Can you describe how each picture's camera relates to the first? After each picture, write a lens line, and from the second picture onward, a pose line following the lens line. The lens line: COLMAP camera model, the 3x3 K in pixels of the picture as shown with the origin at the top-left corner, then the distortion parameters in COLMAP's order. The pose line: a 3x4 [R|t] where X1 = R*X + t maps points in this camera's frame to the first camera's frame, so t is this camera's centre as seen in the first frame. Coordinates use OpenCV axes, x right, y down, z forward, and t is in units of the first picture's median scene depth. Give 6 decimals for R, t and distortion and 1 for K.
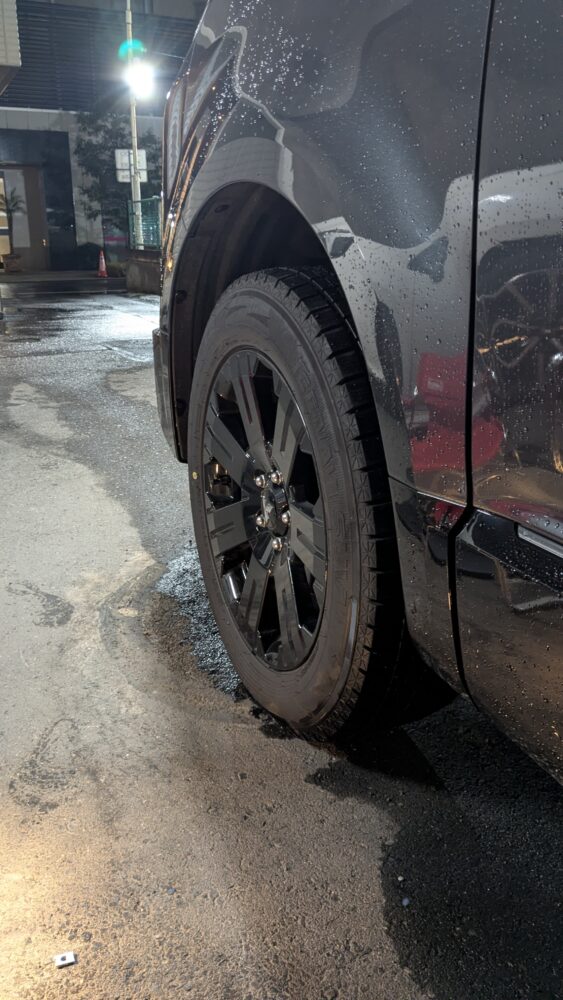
lens RADIAL K [[814.9, 0, 281.5], [0, 814.9, 500.0], [0, 0, 1]] dist [0.039430, -0.075657]
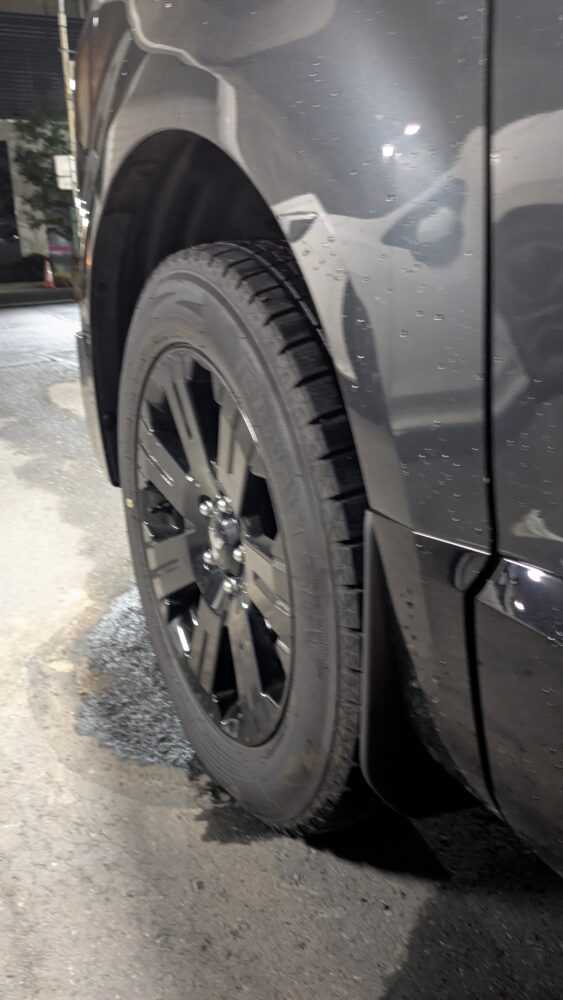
lens RADIAL K [[814.9, 0, 281.5], [0, 814.9, 500.0], [0, 0, 1]] dist [0.039430, -0.075657]
pose [[0.997771, -0.049285, 0.044986, 0.012709], [0.049520, 0.998765, -0.004124, -0.025330], [-0.044727, 0.006343, 0.998979, 0.182548]]
